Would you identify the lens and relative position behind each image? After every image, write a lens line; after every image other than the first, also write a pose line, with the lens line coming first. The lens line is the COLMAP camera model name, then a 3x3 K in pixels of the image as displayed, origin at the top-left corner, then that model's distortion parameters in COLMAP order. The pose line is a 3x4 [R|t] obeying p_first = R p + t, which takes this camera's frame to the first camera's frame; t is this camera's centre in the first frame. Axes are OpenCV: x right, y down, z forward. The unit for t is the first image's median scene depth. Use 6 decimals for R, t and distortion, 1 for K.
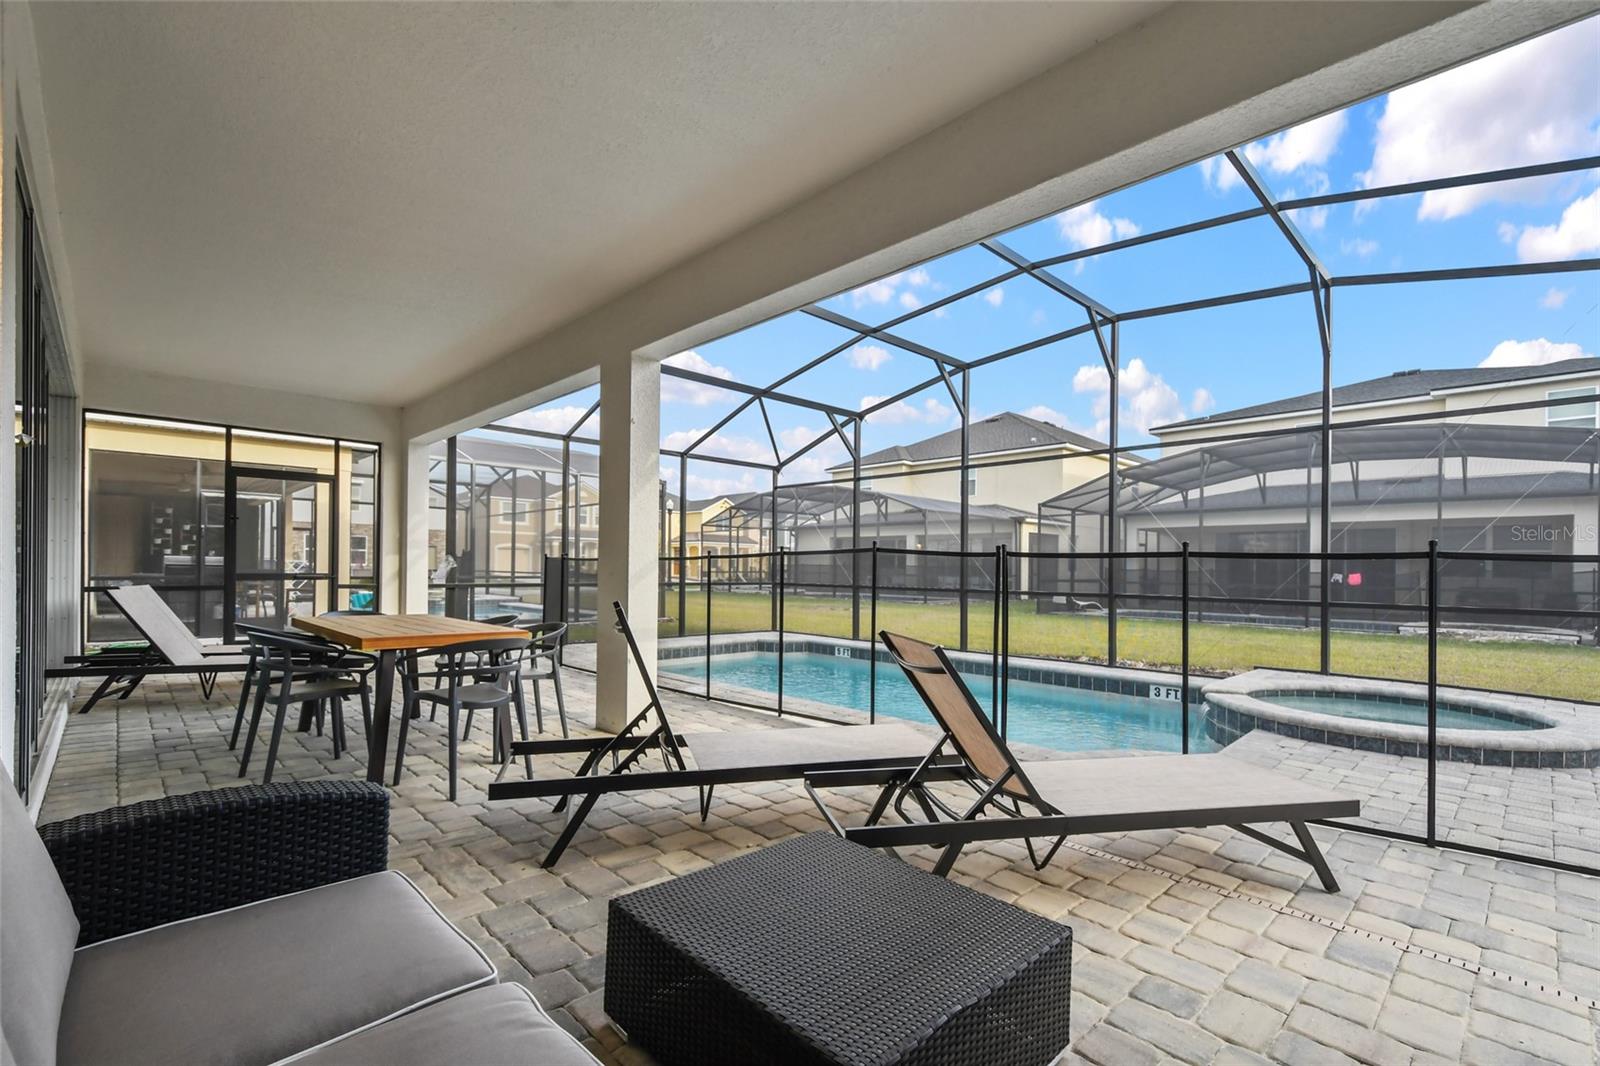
lens RADIAL K [[716.9, 0, 810.5], [0, 716.9, 562.4], [0, 0, 1]] dist [0.007863, -0.000900]
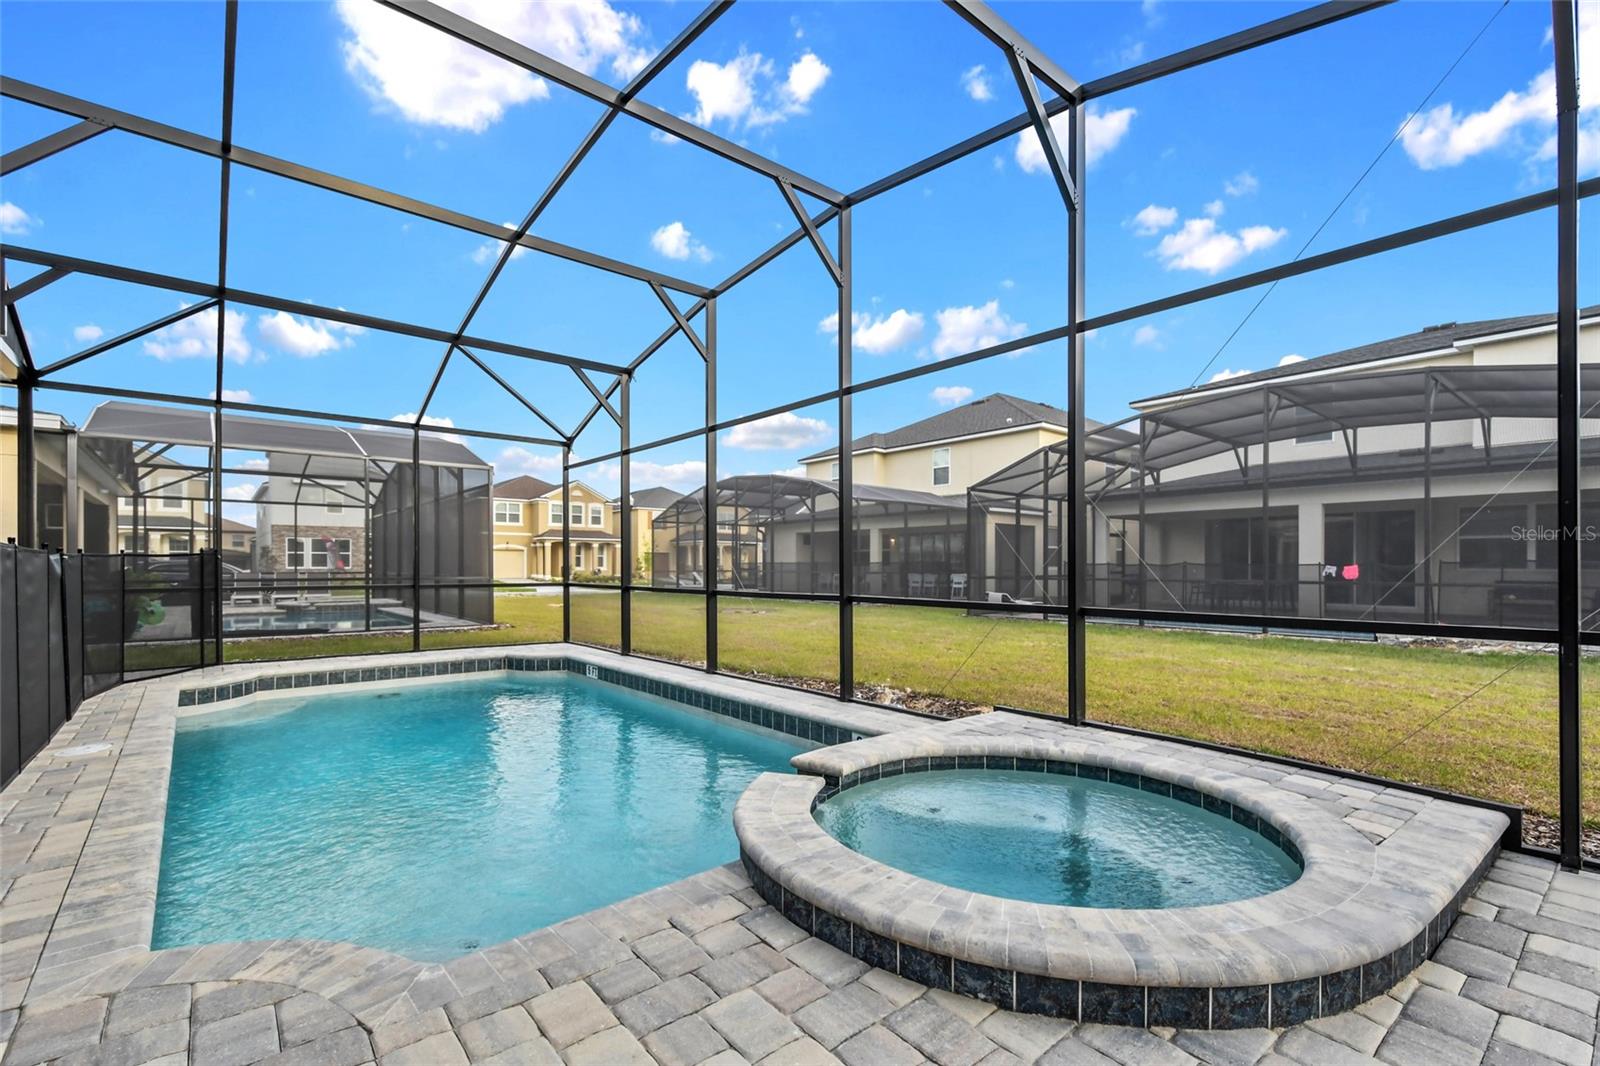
lens RADIAL K [[716.9, 0, 810.5], [0, 716.9, 562.4], [0, 0, 1]] dist [0.007863, -0.000900]
pose [[0.997255, -0.011240, -0.073190, 0.262320], [0.011301, 0.999936, 0.000415, 0.006727], [0.073181, -0.001241, 0.997318, 0.179318]]
